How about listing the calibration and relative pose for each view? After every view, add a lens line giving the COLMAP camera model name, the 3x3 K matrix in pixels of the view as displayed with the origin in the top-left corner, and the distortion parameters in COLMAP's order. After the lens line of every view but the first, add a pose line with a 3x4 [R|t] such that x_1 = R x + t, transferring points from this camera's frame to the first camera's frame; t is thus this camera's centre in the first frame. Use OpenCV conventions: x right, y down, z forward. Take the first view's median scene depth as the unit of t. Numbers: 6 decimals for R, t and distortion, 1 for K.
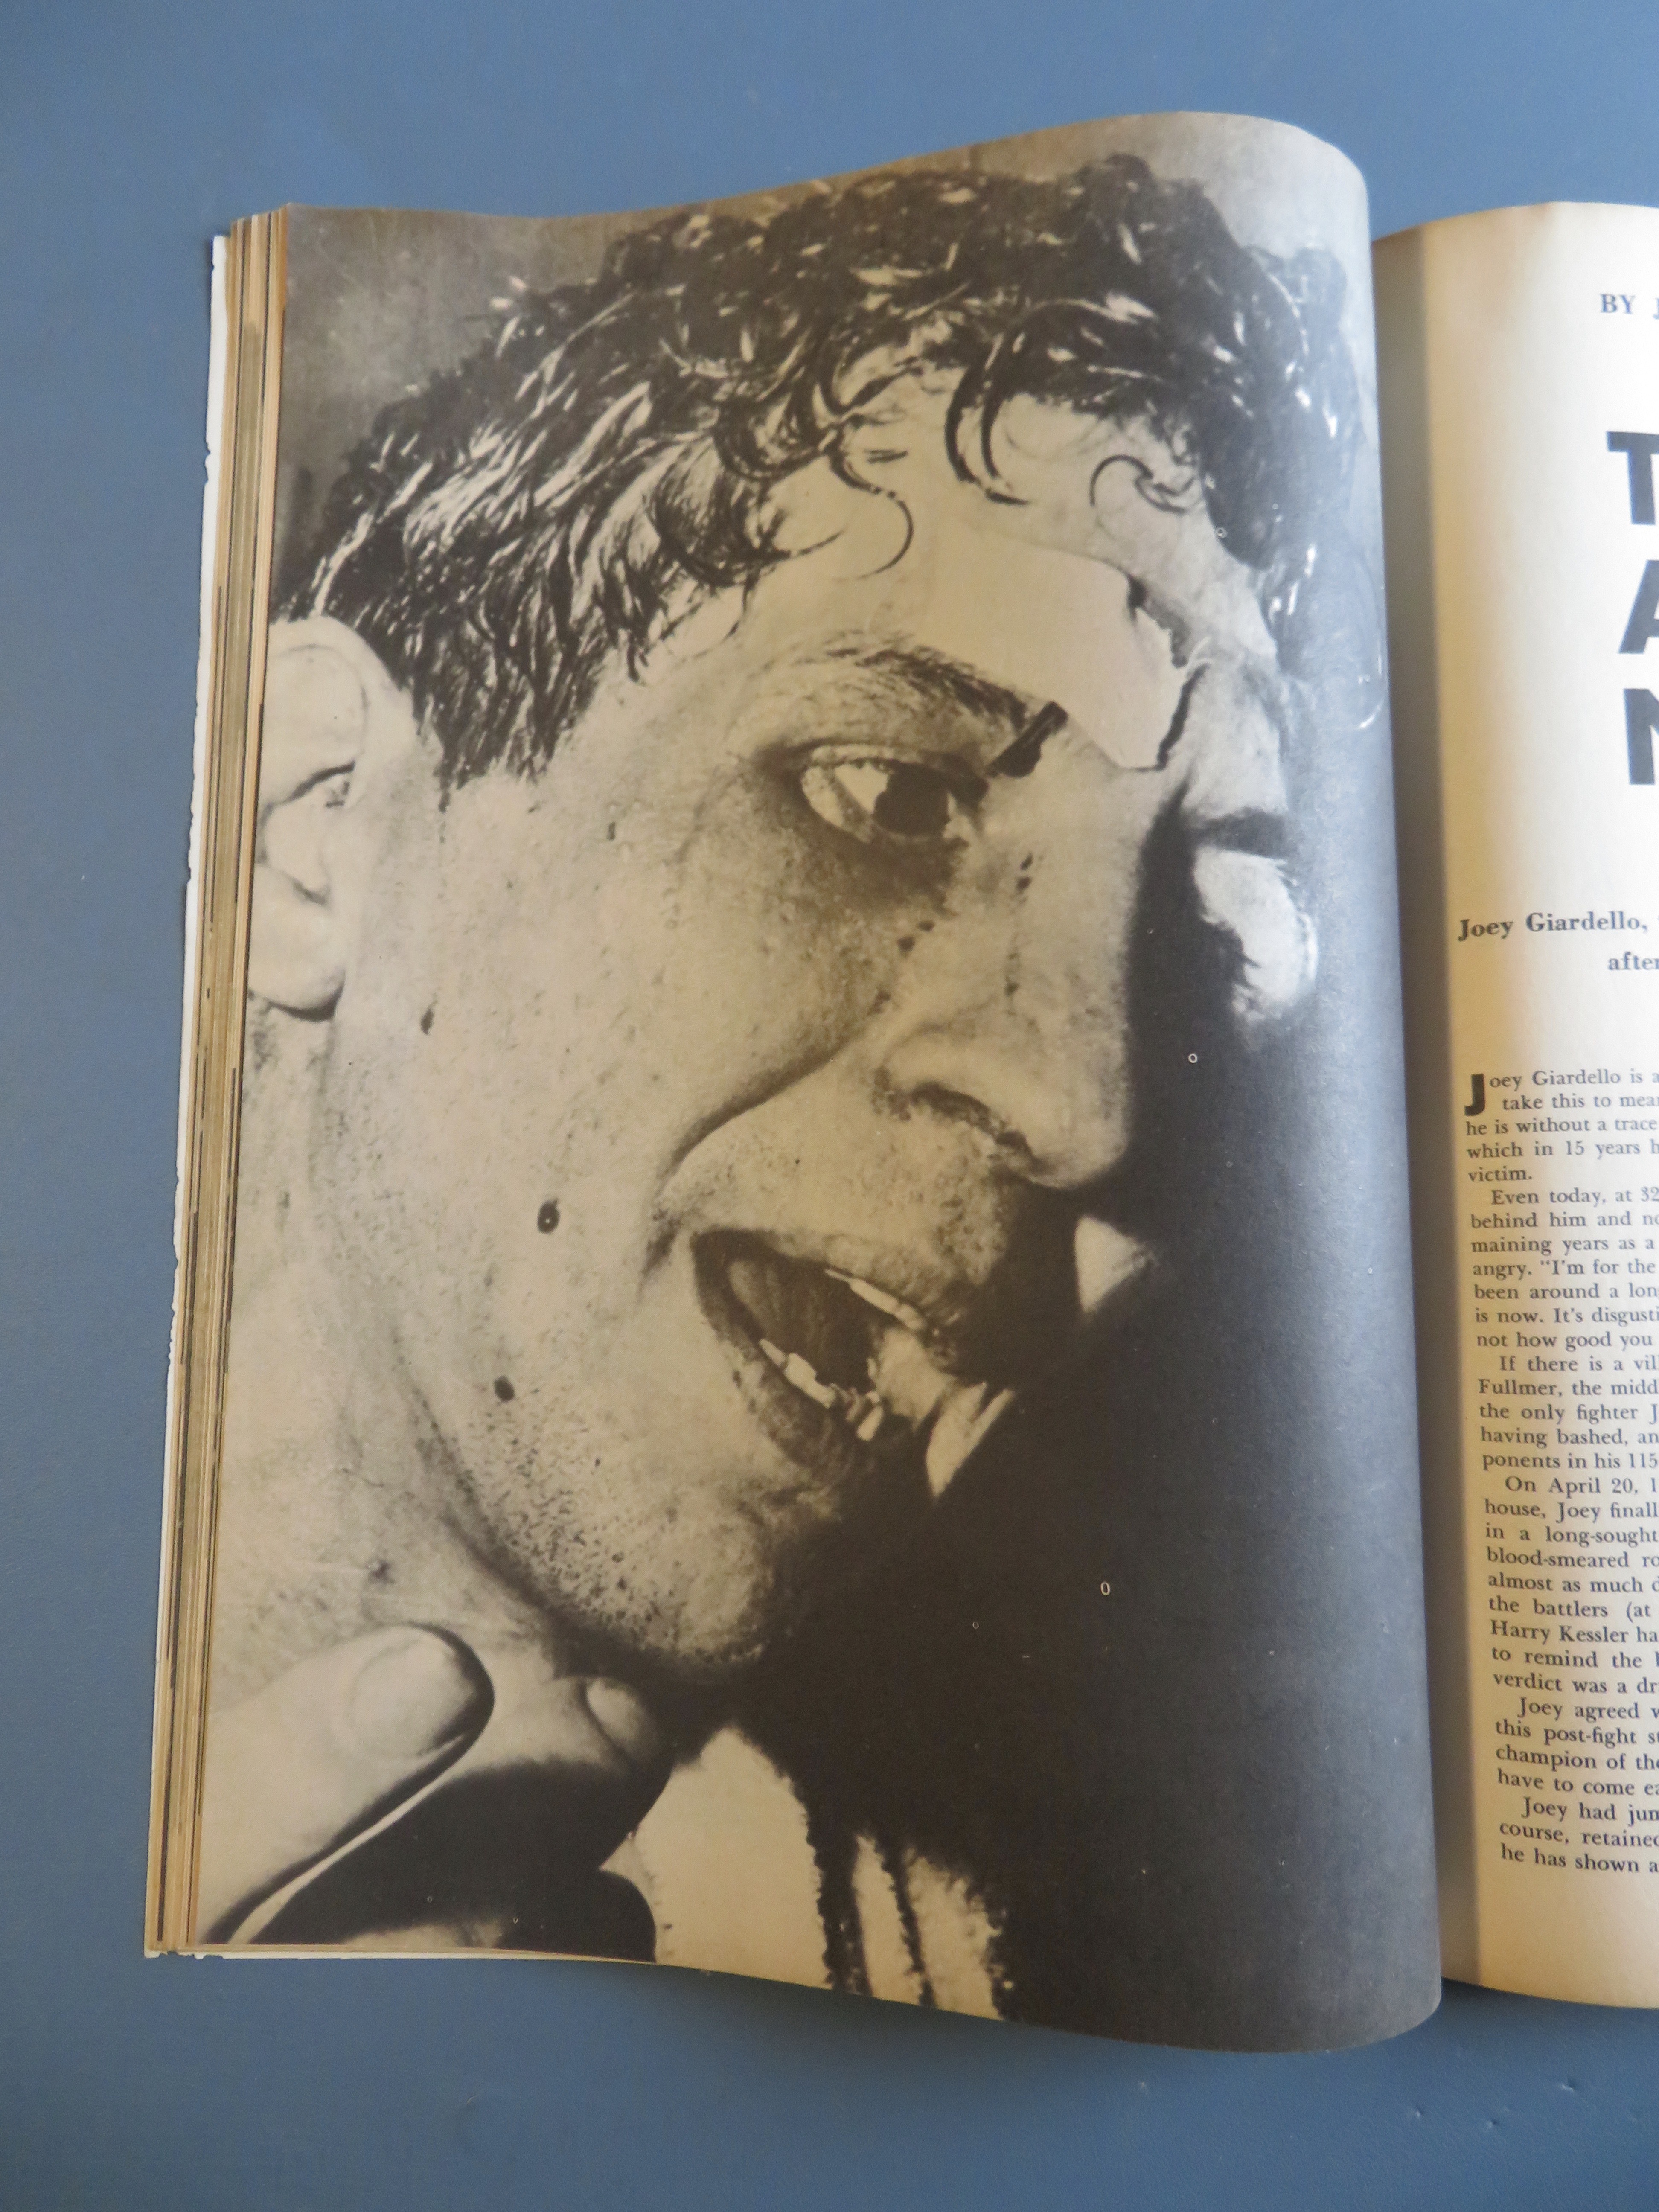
lens RADIAL K [[888.0, 0, 829.9], [0, 888.0, 1102.6], [0, 0, 1]] dist [-0.000208, 0.000075]
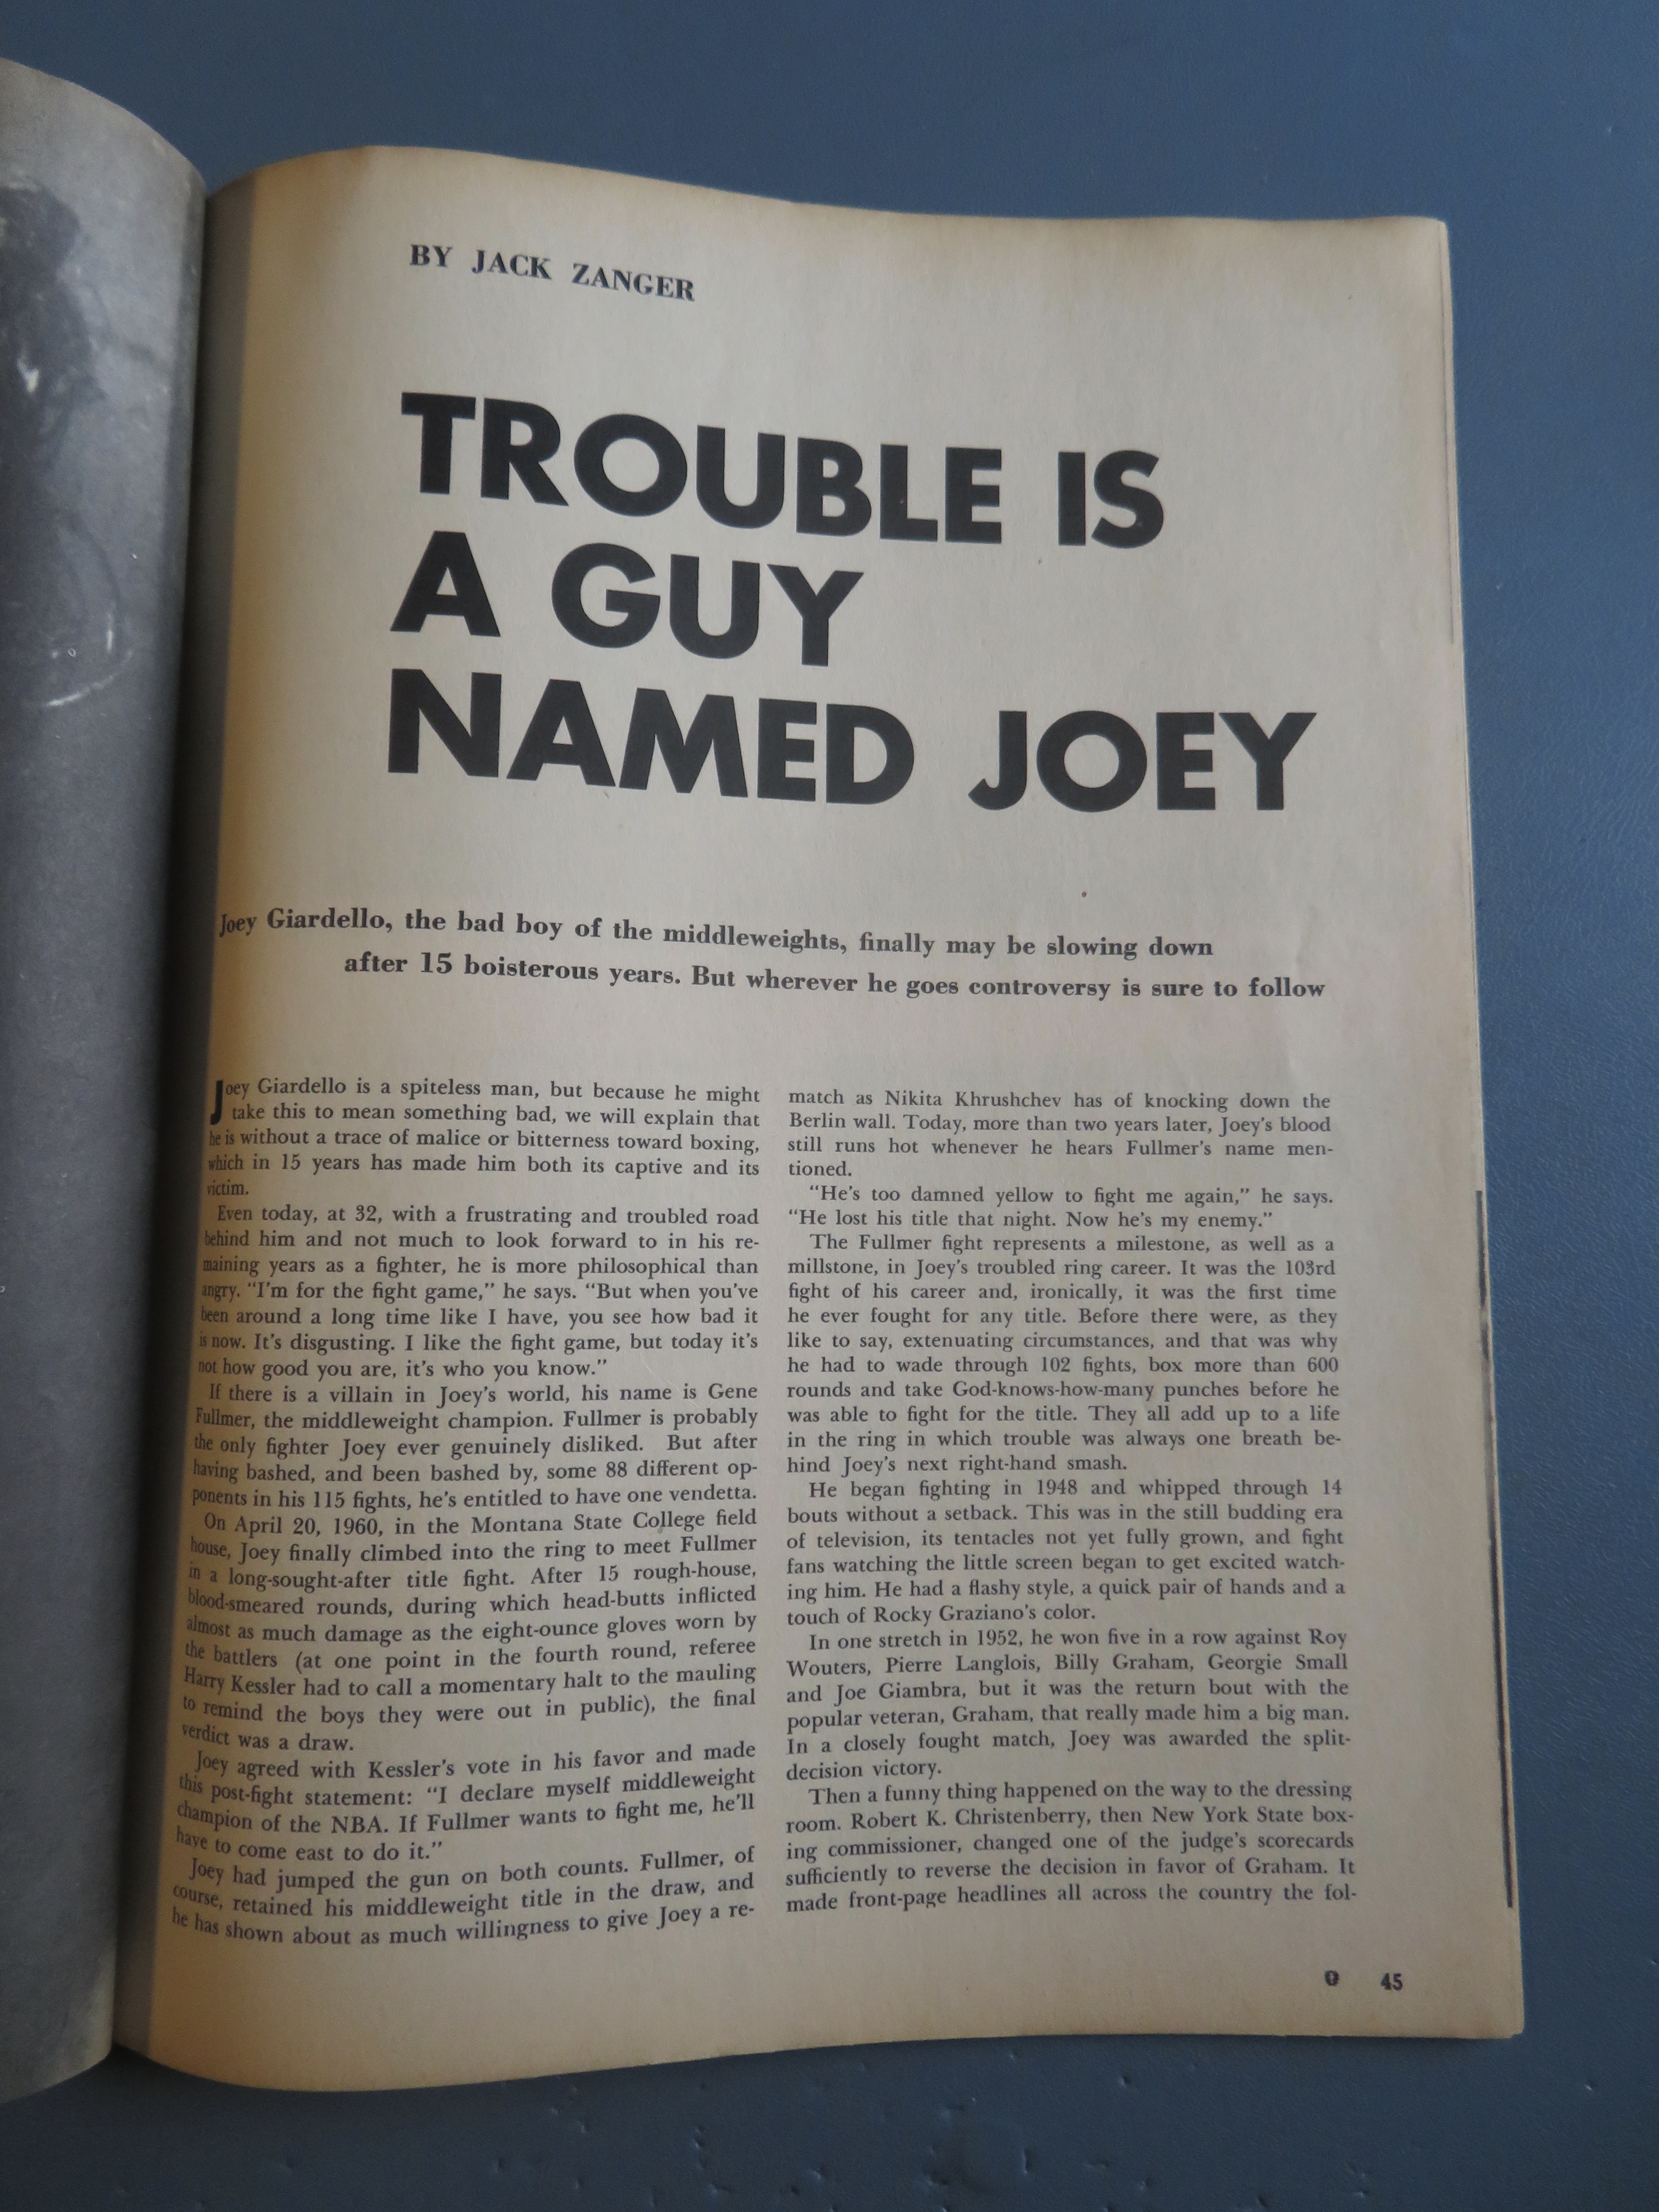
lens RADIAL K [[888.0, 0, 829.4], [0, 888.0, 1108.8], [0, 0, 1]] dist [-0.000208, 0.000075]
pose [[0.999739, 0.019021, -0.012628, 1.433720], [-0.018993, 0.999817, 0.002400, -0.017507], [0.012671, -0.002160, 0.999917, 0.078530]]
